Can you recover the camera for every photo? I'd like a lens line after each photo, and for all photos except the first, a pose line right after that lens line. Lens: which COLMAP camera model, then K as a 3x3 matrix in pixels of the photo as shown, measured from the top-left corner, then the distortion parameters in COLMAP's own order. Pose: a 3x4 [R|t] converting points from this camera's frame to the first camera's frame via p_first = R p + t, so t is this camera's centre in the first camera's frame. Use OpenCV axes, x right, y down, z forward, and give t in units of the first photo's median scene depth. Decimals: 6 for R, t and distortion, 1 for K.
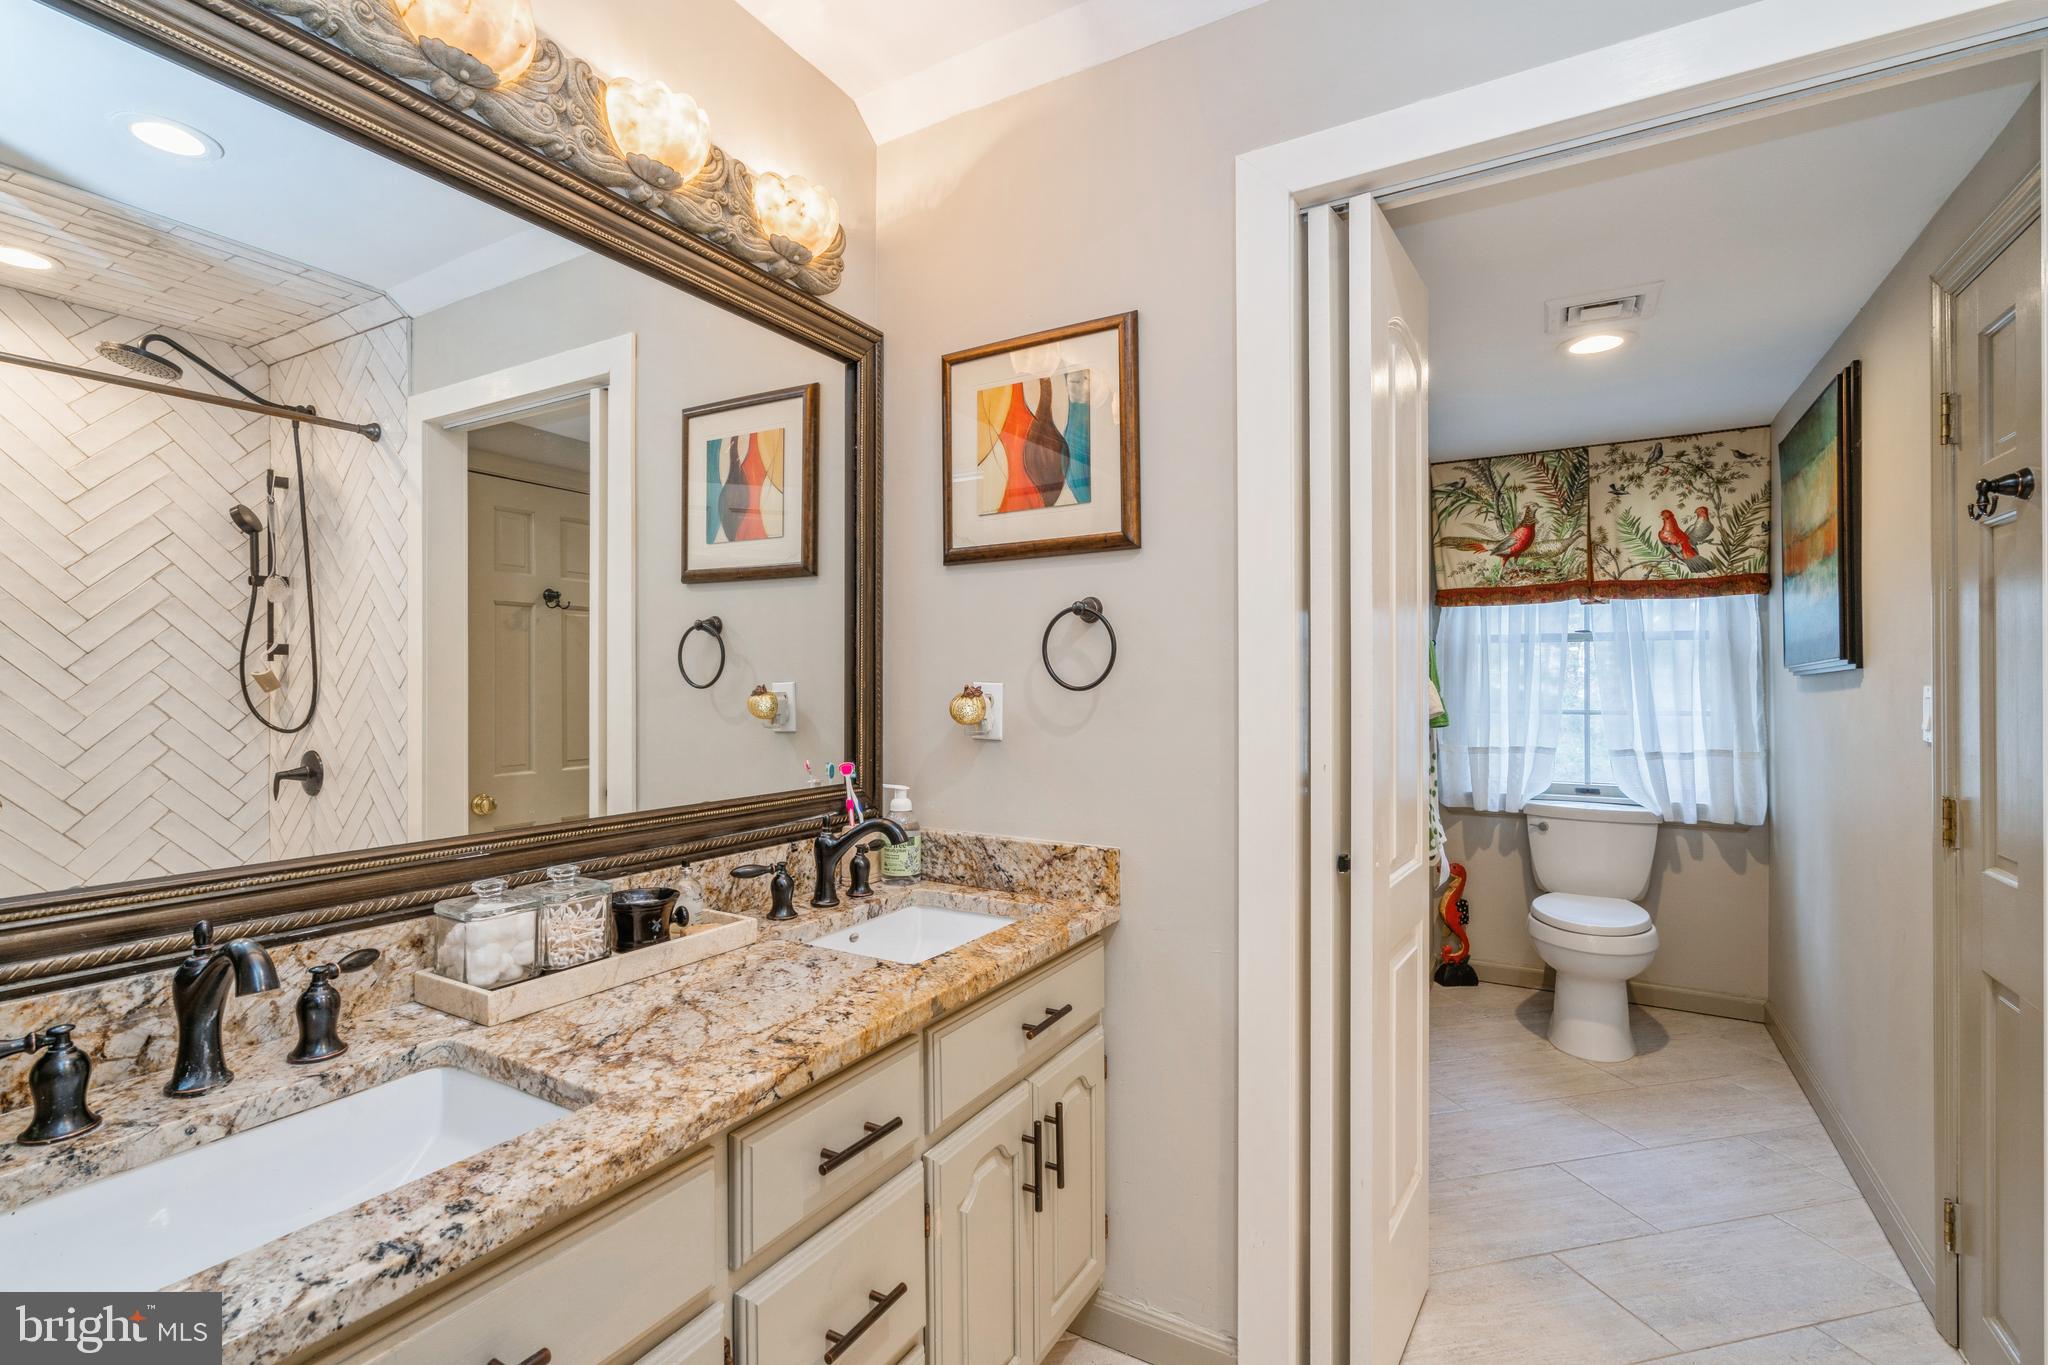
lens RADIAL K [[937.1, 0, 1017.8], [0, 937.1, 681.7], [0, 0, 1]] dist [-0.001681, 0.000189]
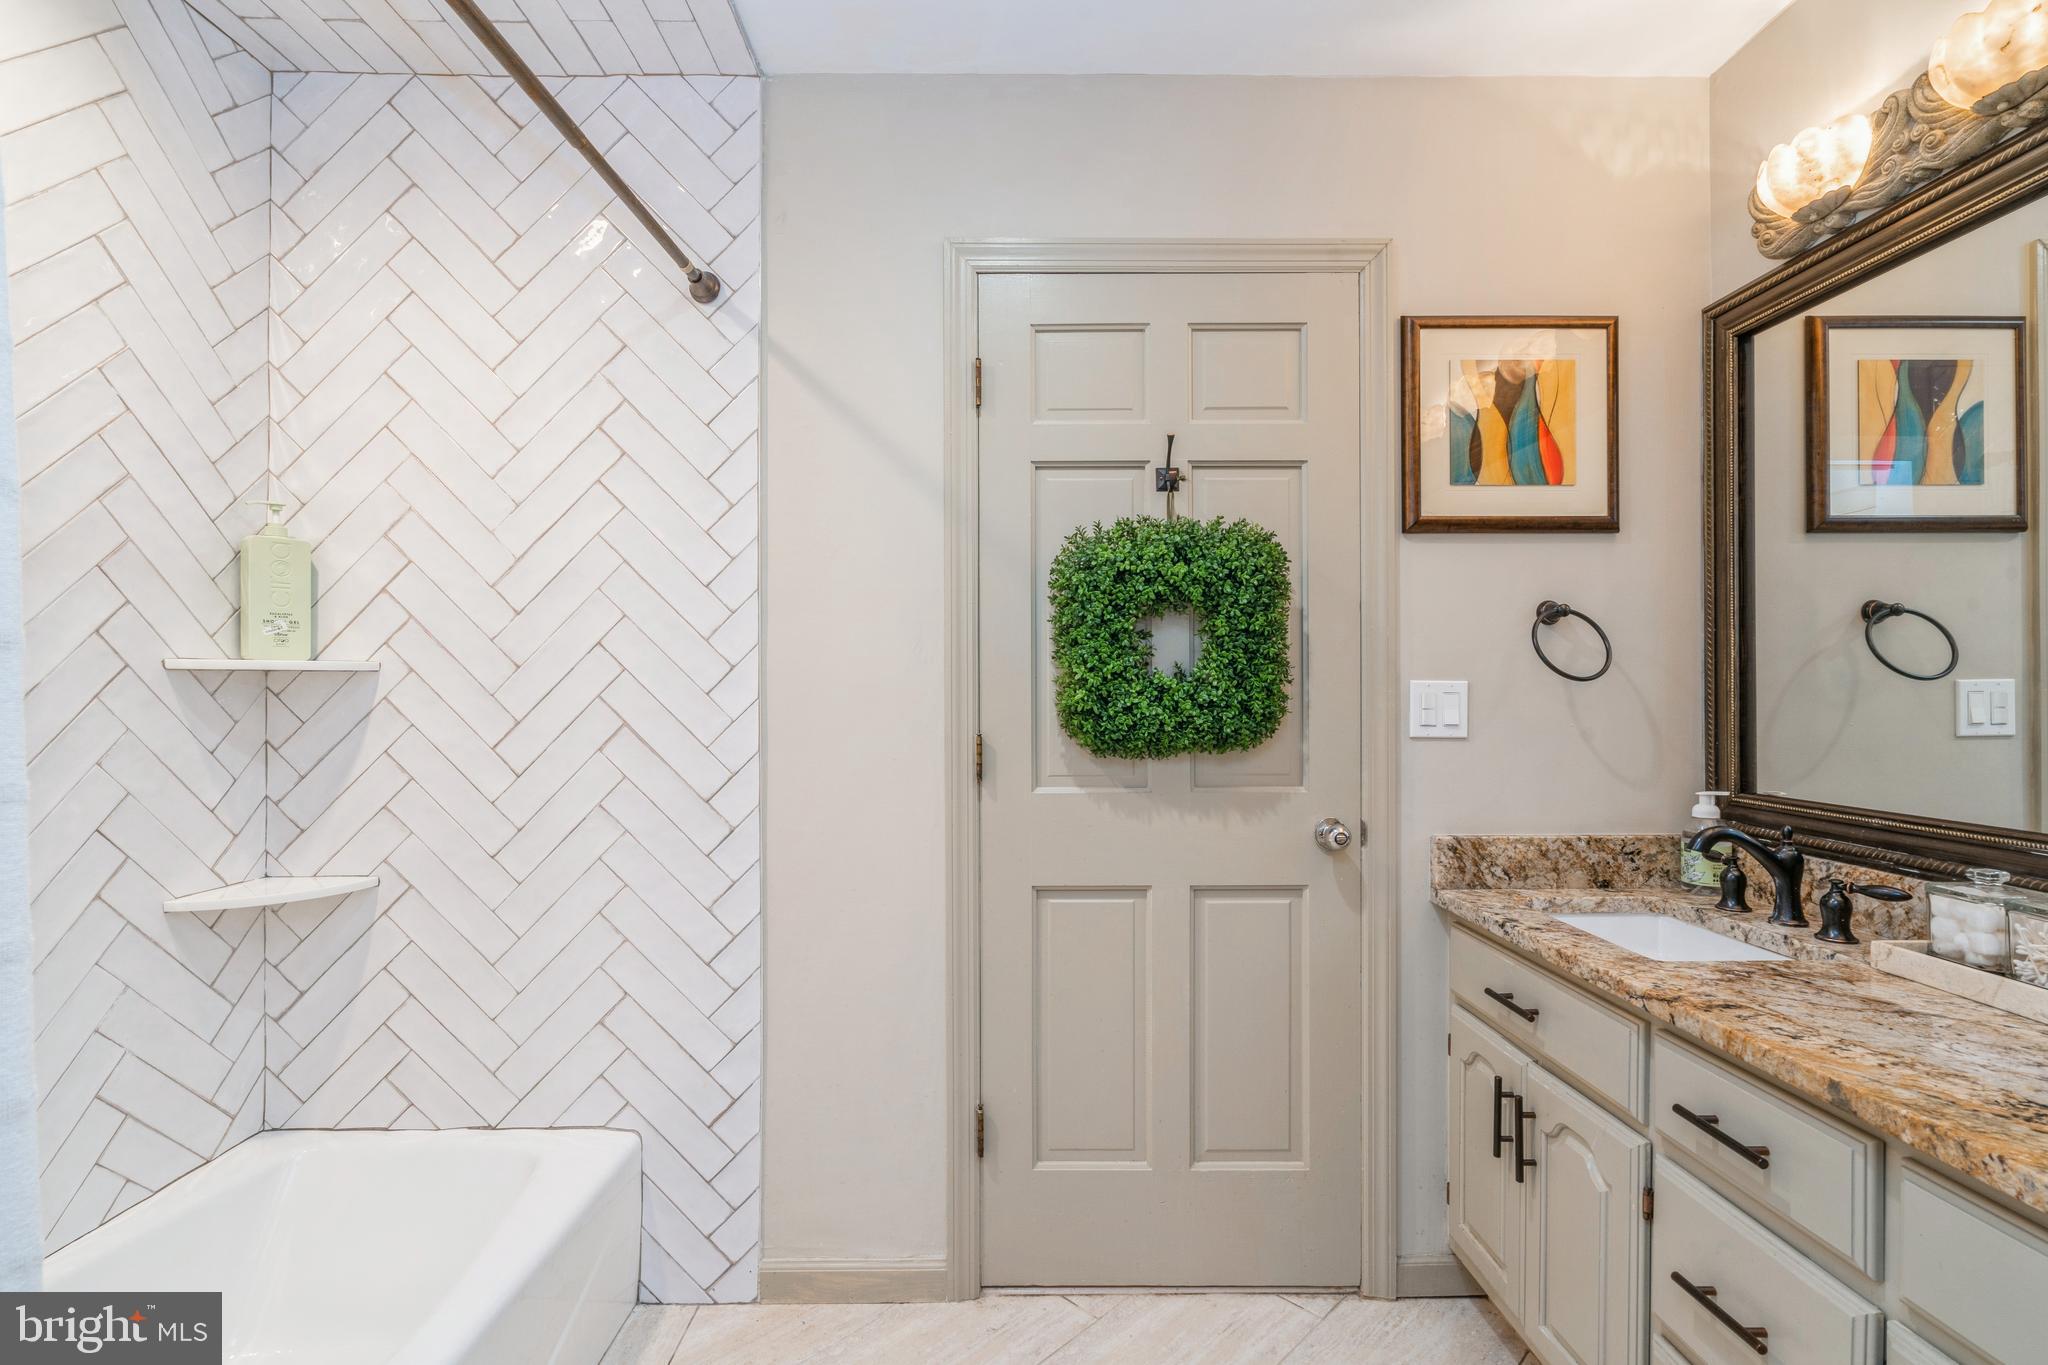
lens RADIAL K [[937.1, 0, 1017.8], [0, 937.1, 681.7], [0, 0, 1]] dist [-0.001681, 0.000189]
pose [[-0.867758, -0.032998, -0.495890, 0.929247], [-0.033641, 0.999405, -0.007635, 0.054921], [0.495847, 0.010057, -0.868352, 1.437113]]
